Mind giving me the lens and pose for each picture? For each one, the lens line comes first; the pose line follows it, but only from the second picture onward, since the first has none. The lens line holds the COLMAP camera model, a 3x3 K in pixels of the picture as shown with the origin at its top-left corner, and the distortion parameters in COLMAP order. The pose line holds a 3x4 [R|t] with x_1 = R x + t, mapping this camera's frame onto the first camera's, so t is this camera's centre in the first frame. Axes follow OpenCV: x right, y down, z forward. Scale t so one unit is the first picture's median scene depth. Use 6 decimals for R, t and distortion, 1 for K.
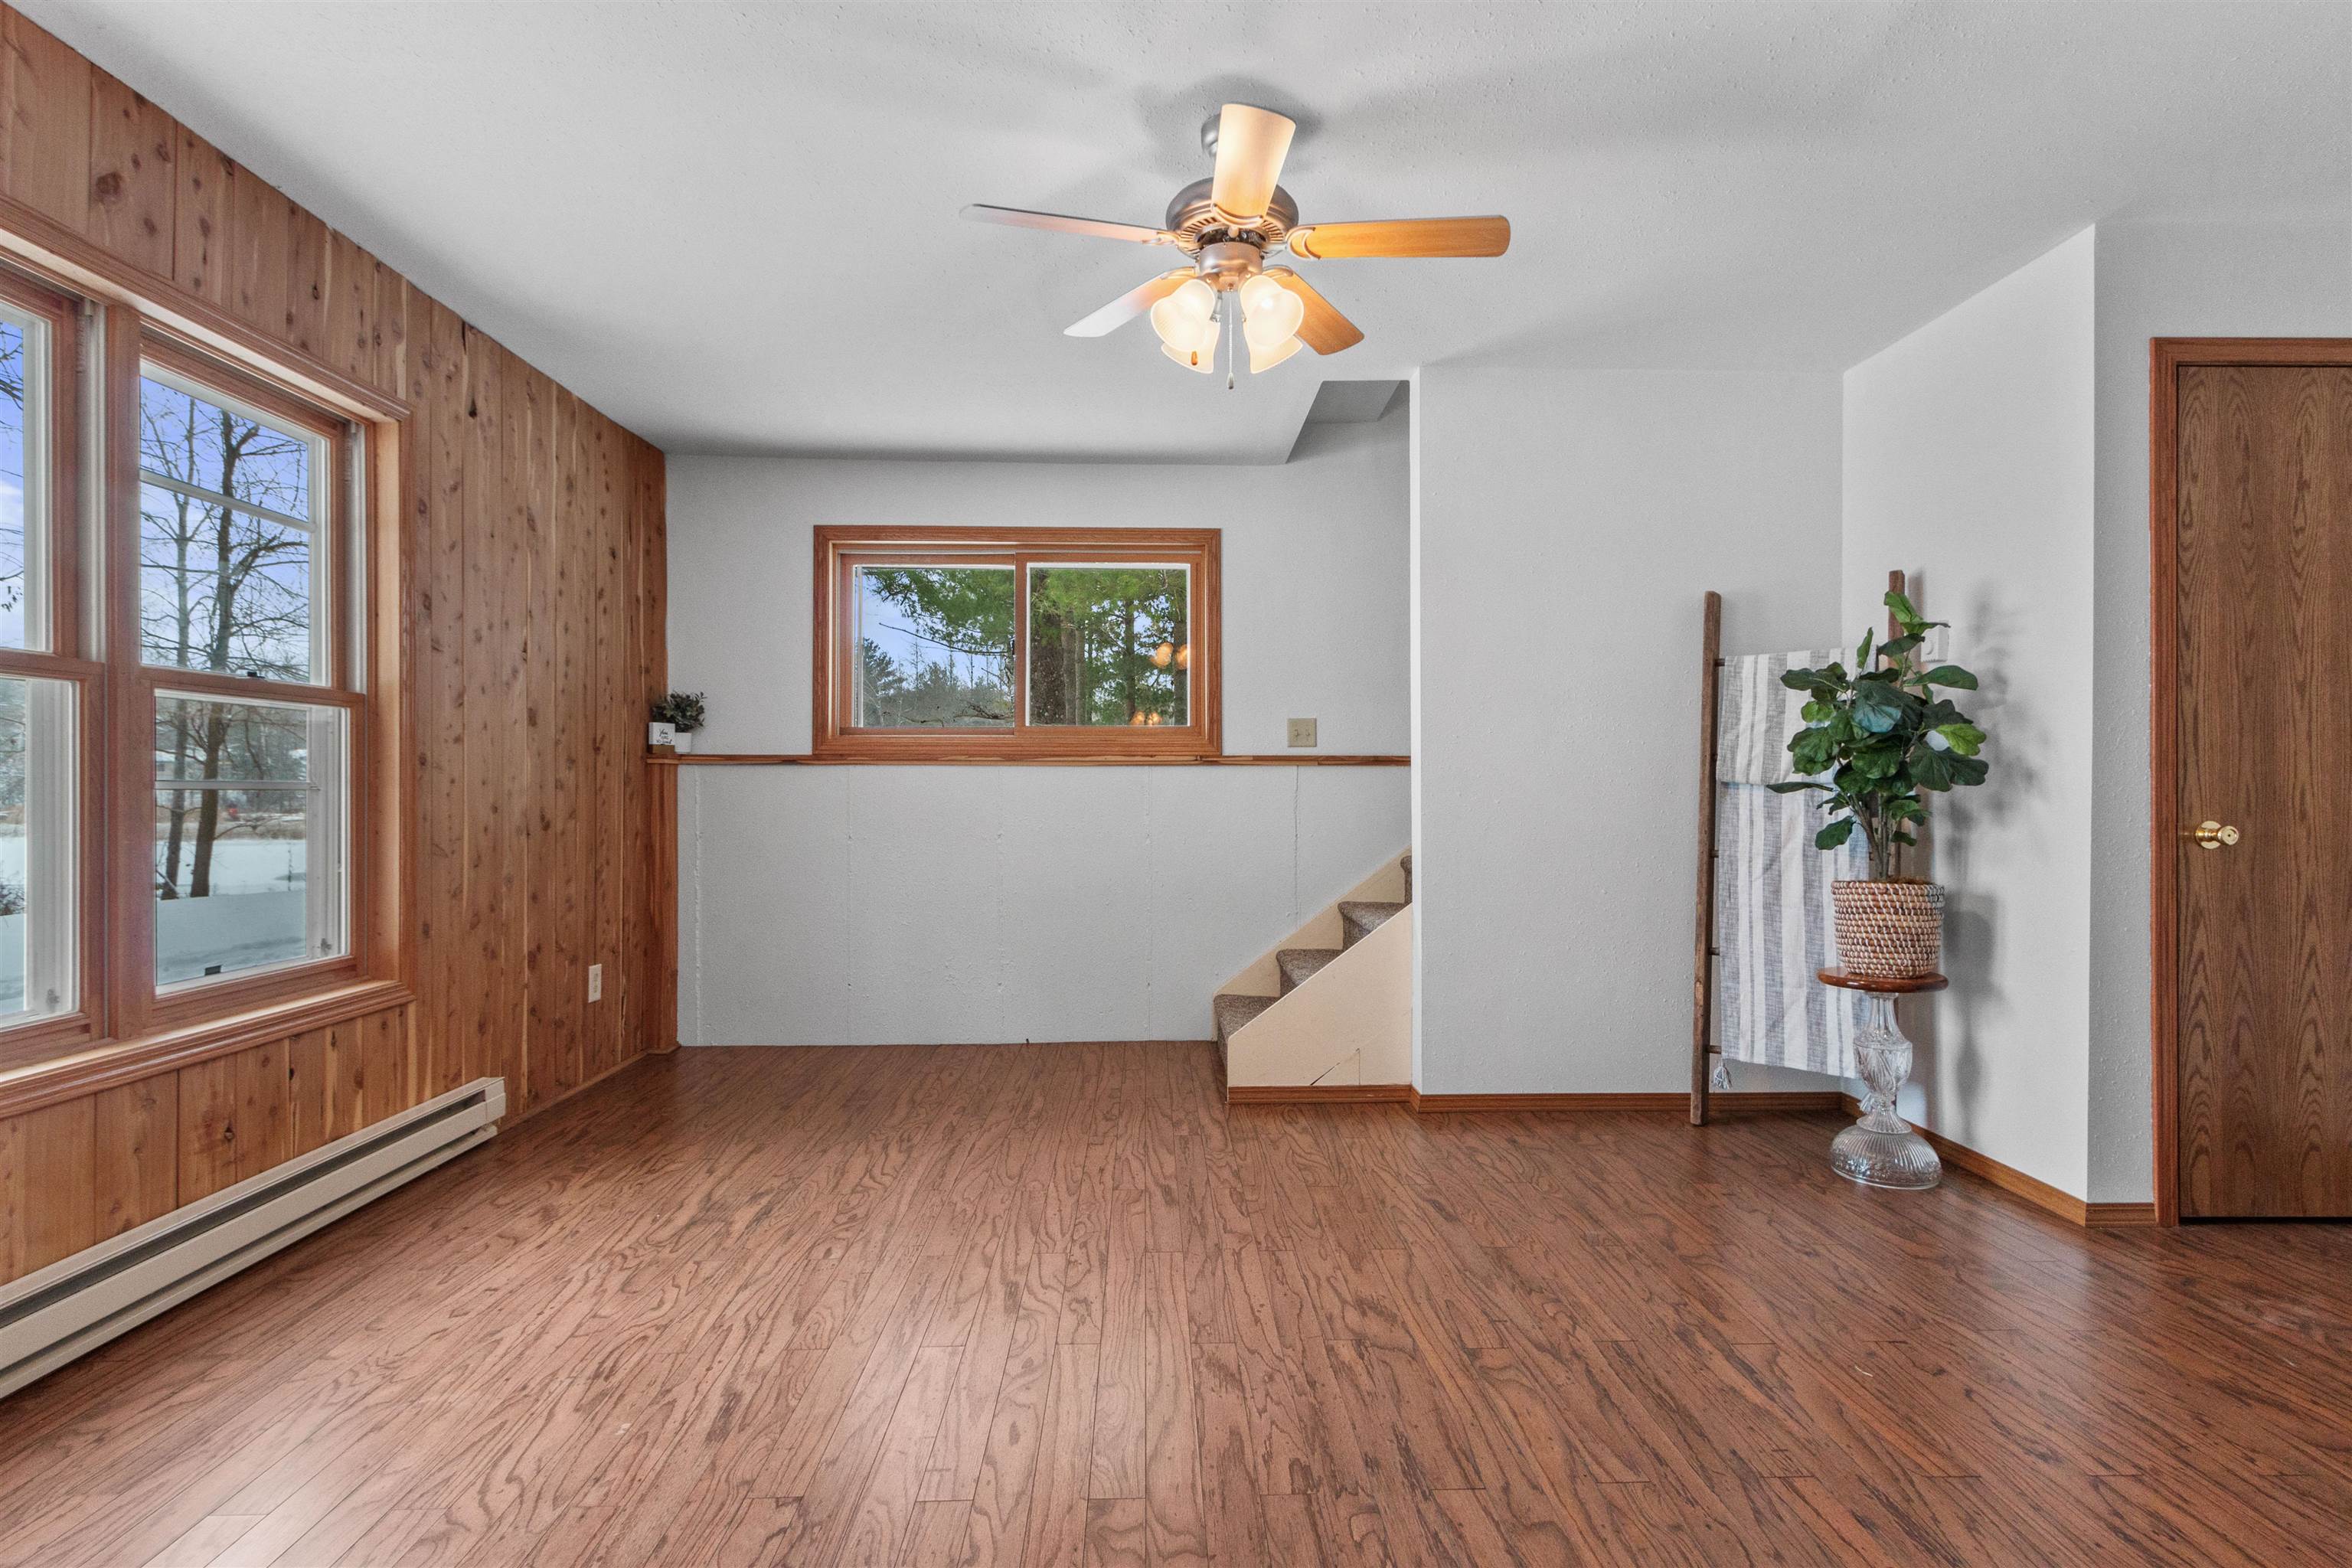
lens RADIAL K [[1157.8, 0, 1181.8], [0, 1157.8, 793.9], [0, 0, 1]] dist [0.008590, -0.000379]
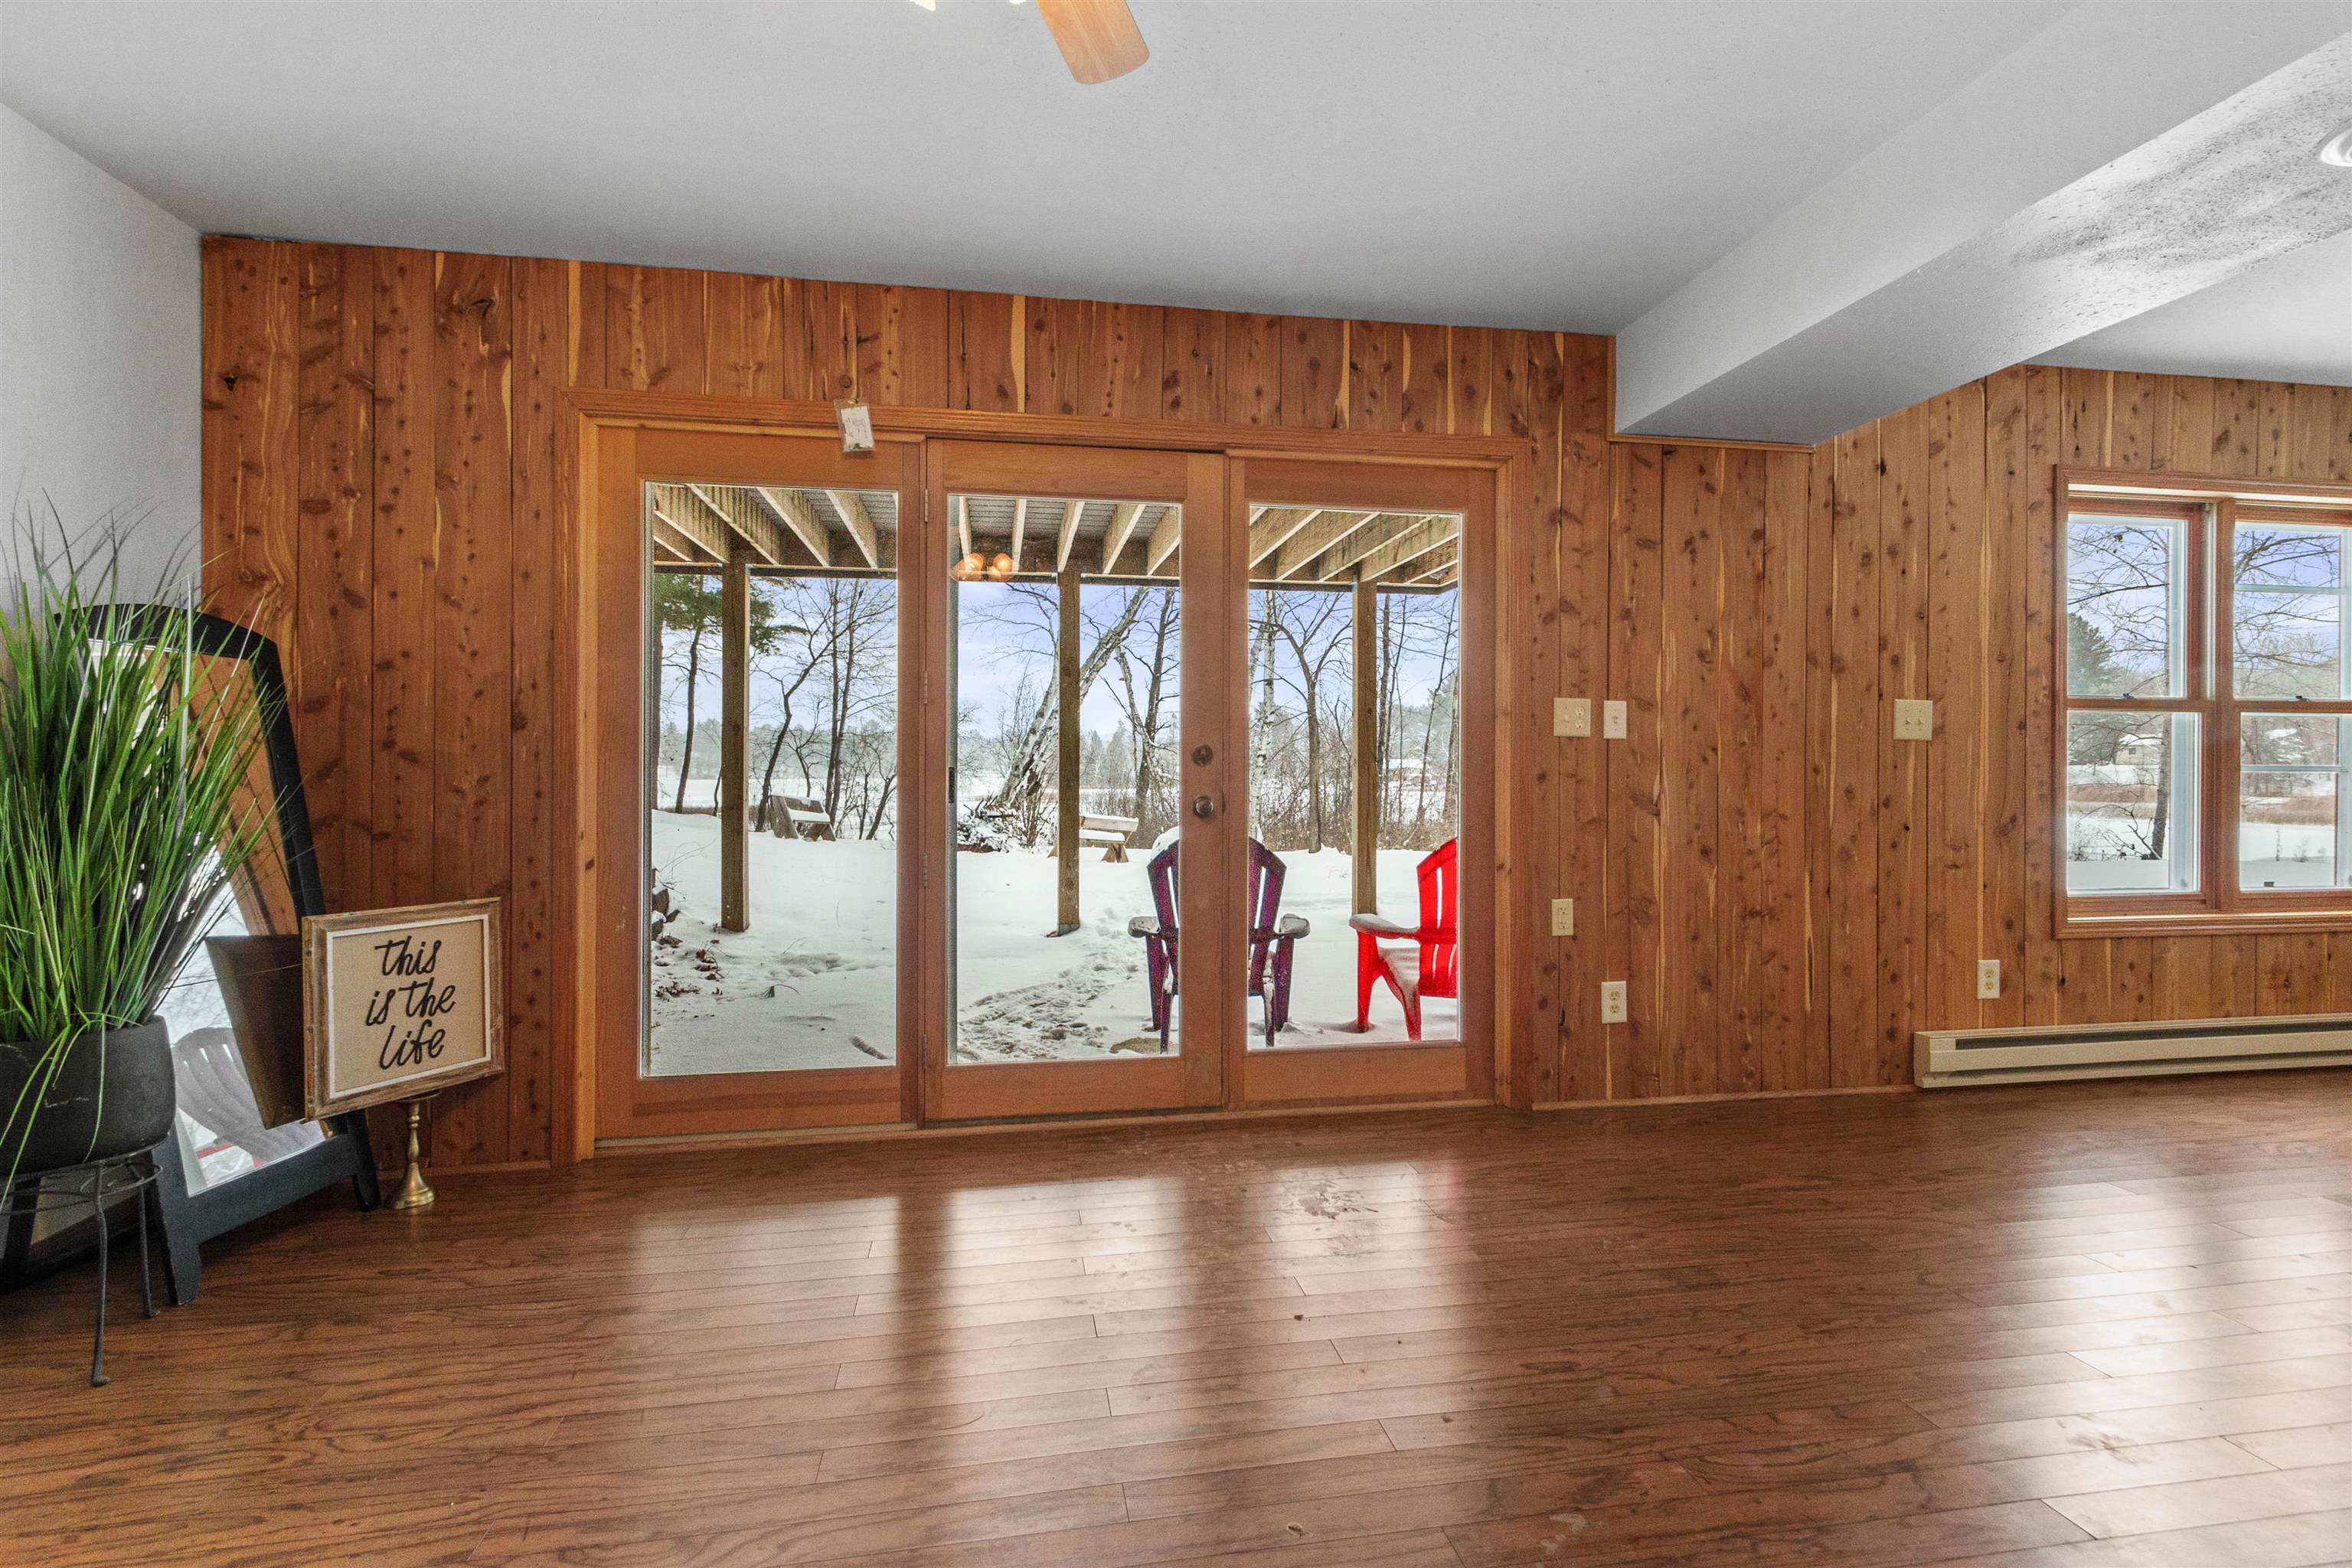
lens RADIAL K [[1082.3, 0, 1188.3], [0, 1082.3, 768.4], [0, 0, 1]] dist [0.010585, -0.002926]
pose [[0.136734, -0.000428, -0.990608, 0.380916], [-0.006155, 0.999980, -0.001281, 0.003290], [0.990589, 0.006272, 0.136729, -0.577585]]
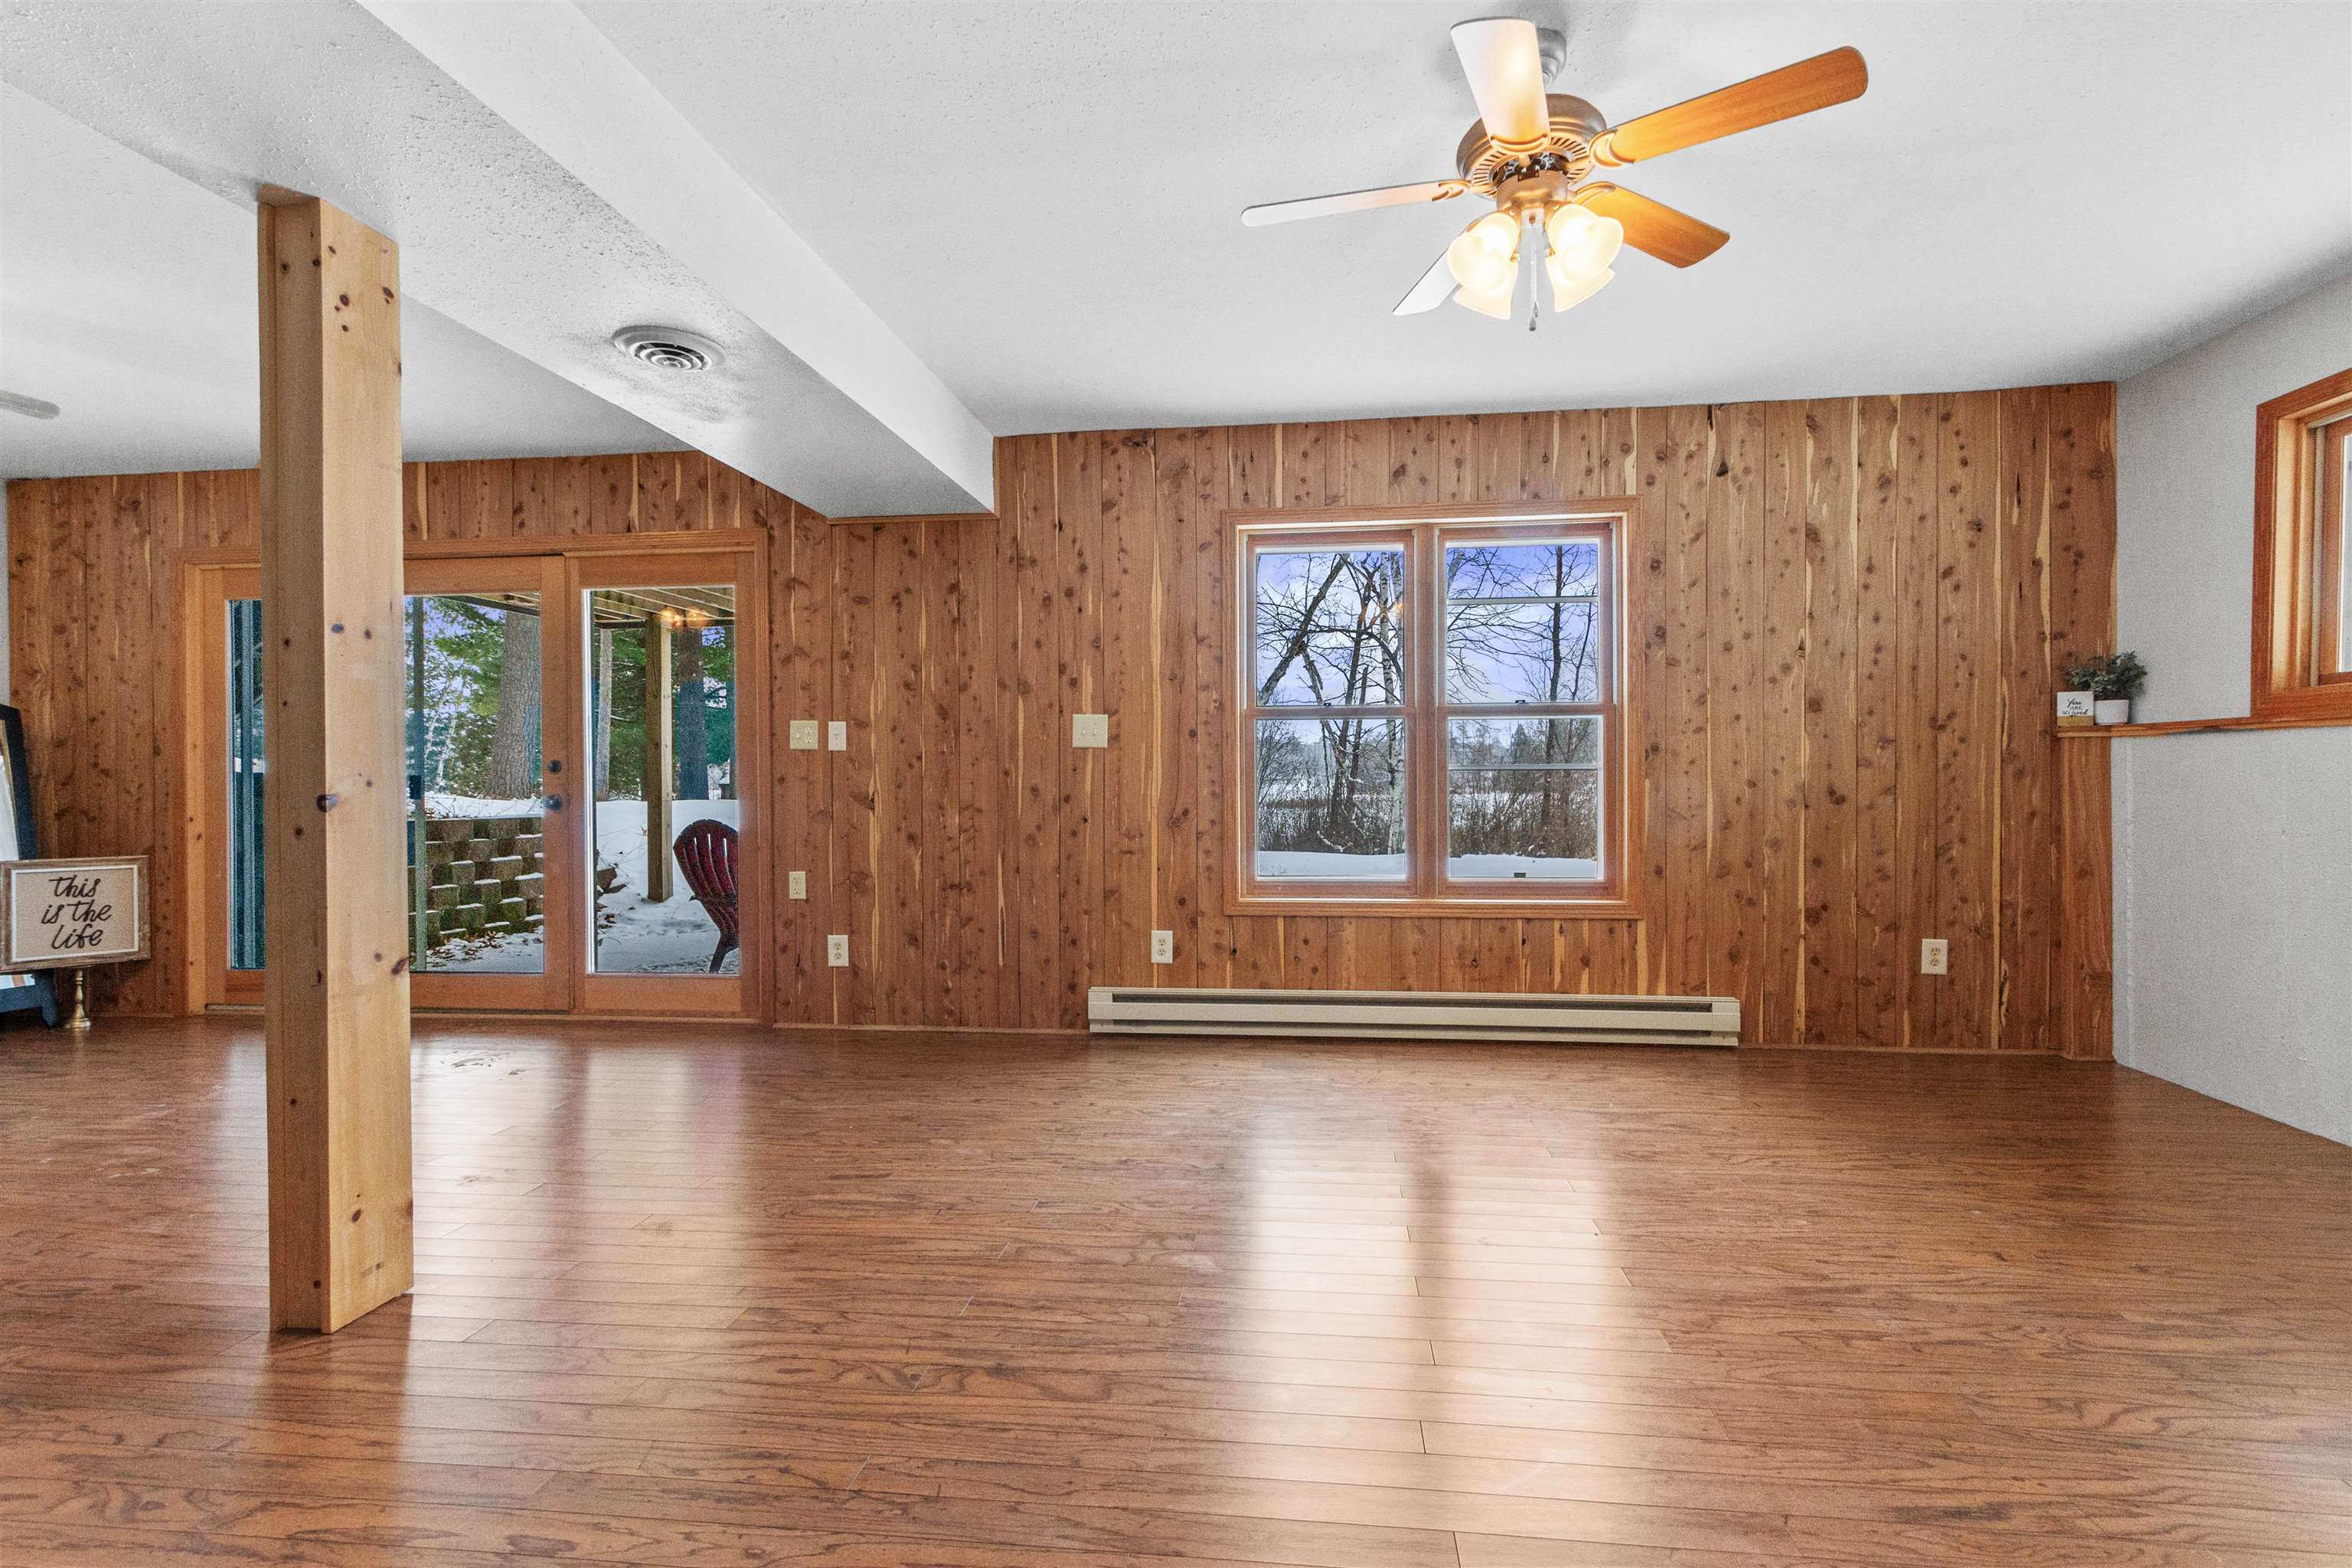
lens RADIAL K [[1082.3, 0, 1177.5], [0, 1082.3, 784.6], [0, 0, 1]] dist [0.010585, -0.002926]
pose [[-0.148303, 0.008891, -0.988902, 0.701765], [0.001757, 0.999960, 0.008727, 0.002810], [0.988940, -0.000443, -0.148313, 0.628151]]
